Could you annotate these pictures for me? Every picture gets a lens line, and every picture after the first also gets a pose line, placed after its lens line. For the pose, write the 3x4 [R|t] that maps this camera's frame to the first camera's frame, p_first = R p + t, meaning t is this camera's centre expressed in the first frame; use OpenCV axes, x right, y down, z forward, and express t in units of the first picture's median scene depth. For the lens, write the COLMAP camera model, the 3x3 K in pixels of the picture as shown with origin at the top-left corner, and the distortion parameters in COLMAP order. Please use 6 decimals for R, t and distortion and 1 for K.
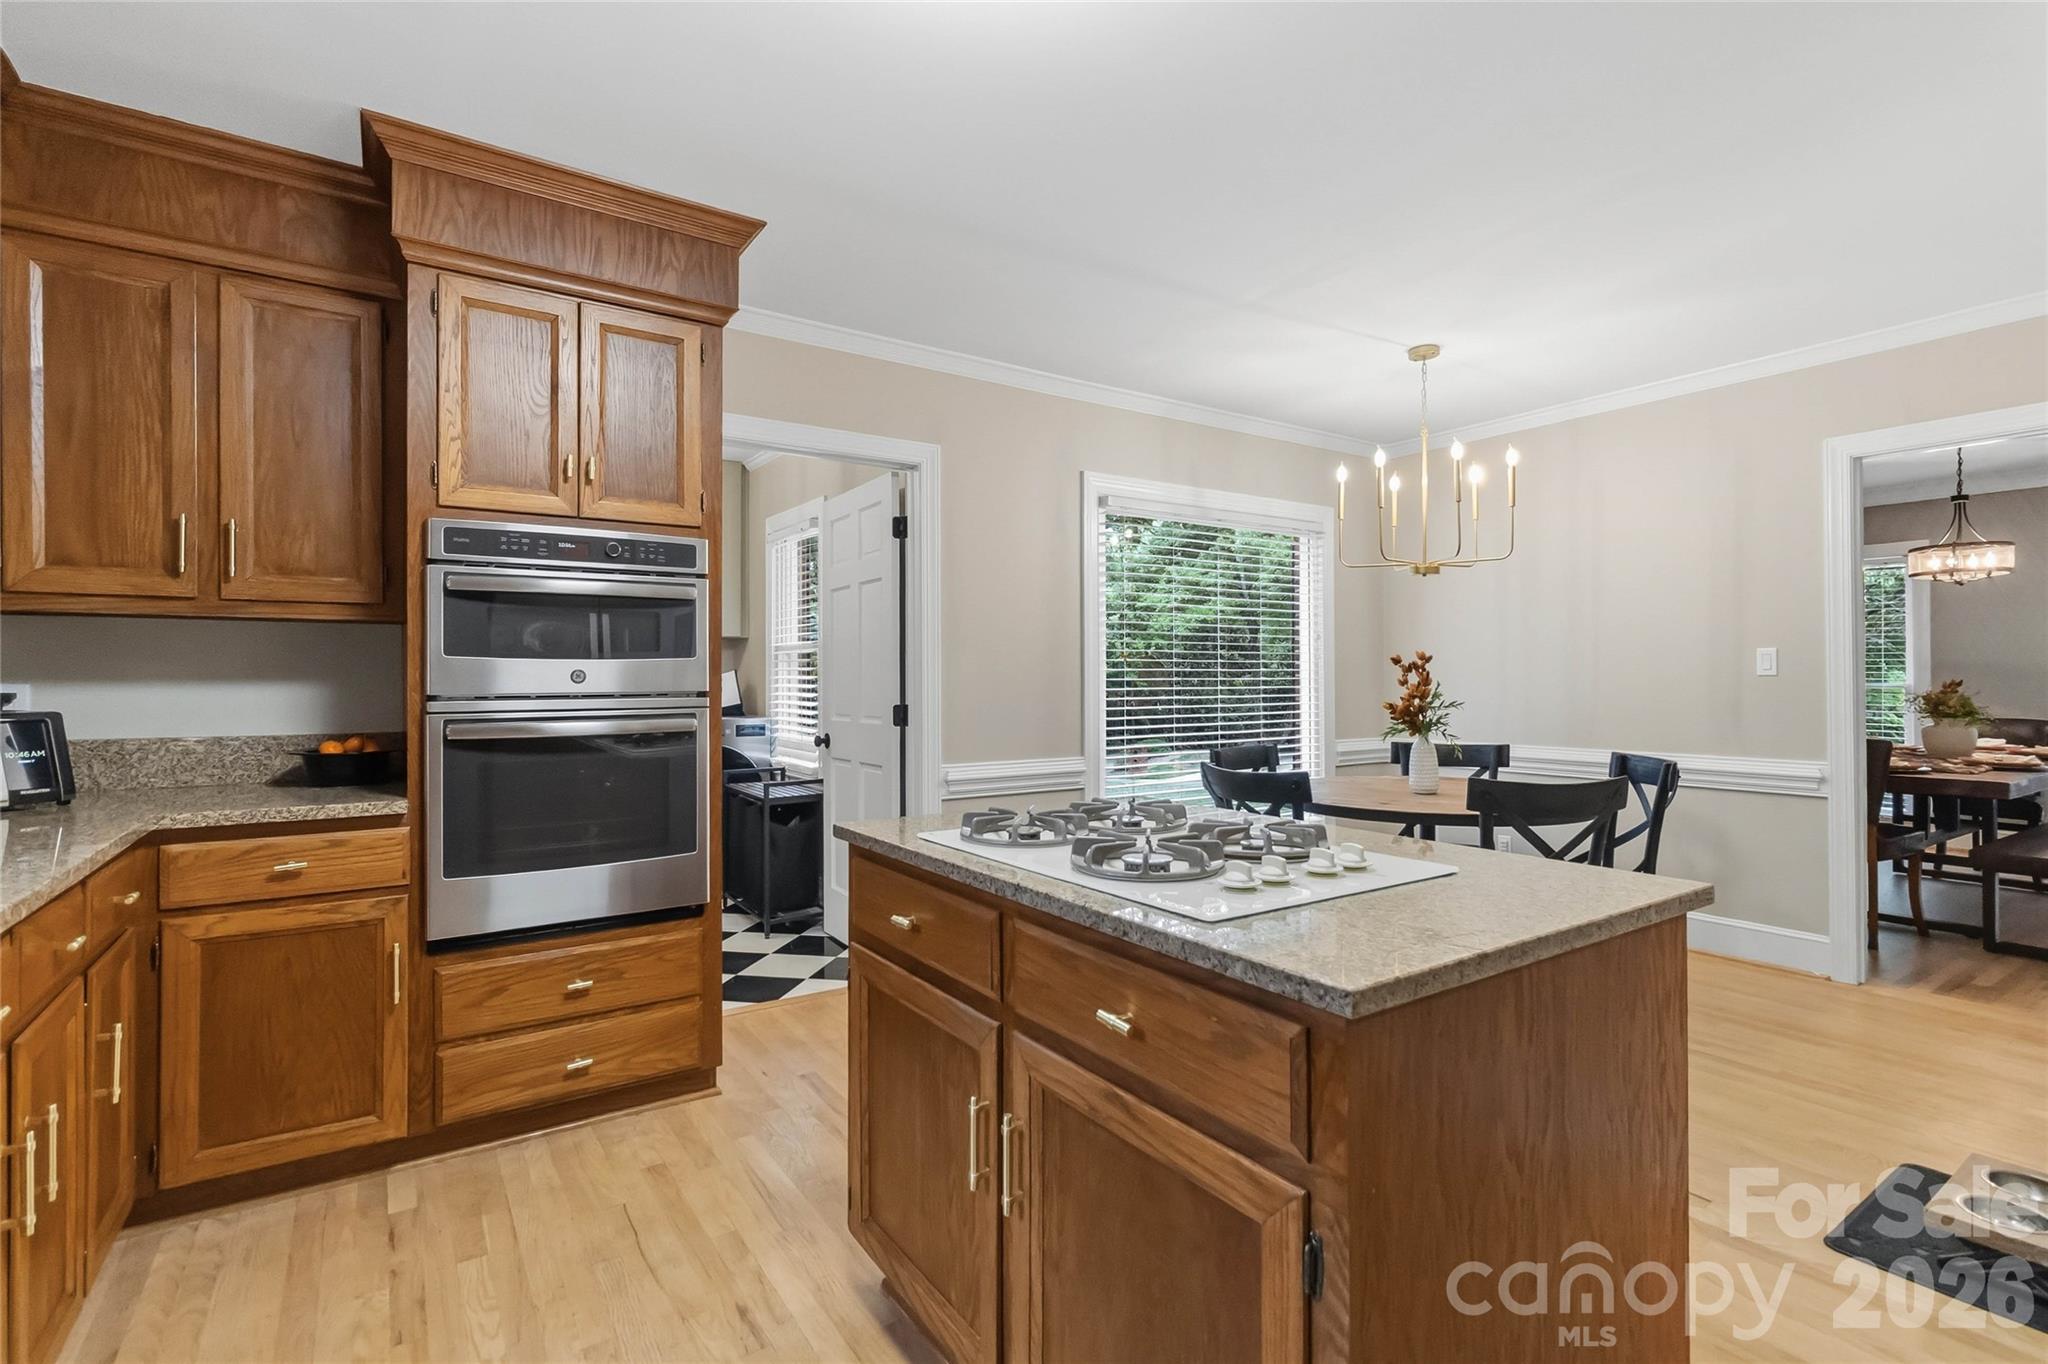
lens RADIAL K [[952.4, 0, 1033.0], [0, 952.4, 675.3], [0, 0, 1]] dist [0.002265, -0.000925]
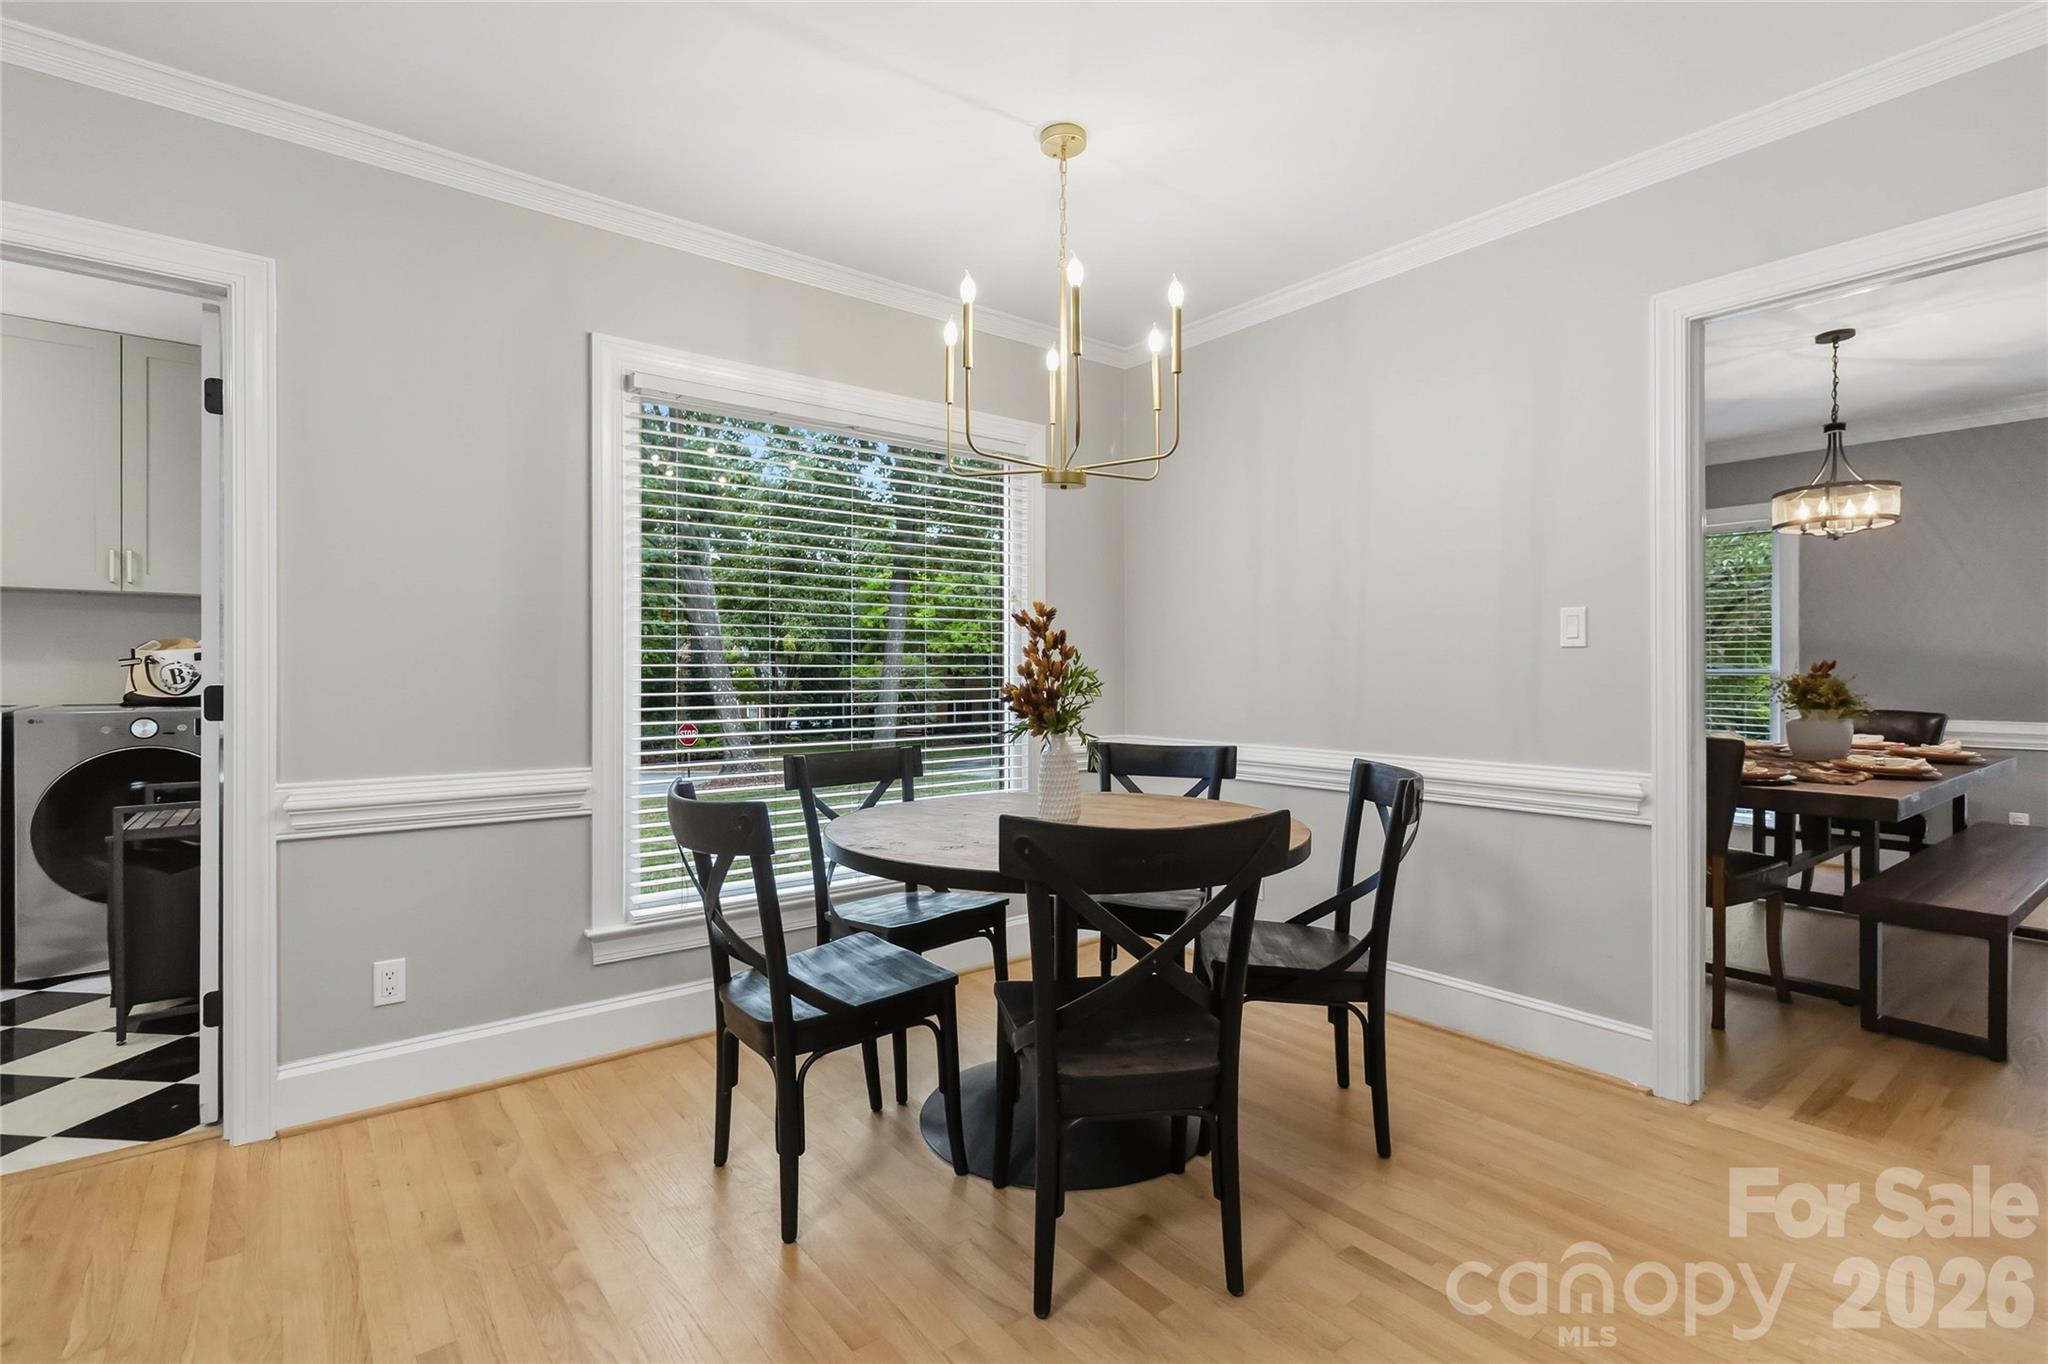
lens RADIAL K [[952.4, 0, 1025.1], [0, 952.4, 677.9], [0, 0, 1]] dist [0.002265, -0.000925]
pose [[0.997439, 0.002368, 0.071479, 0.284758], [-0.002935, 0.999965, 0.007835, 0.016405], [-0.071458, -0.008025, 0.997411, 0.297808]]
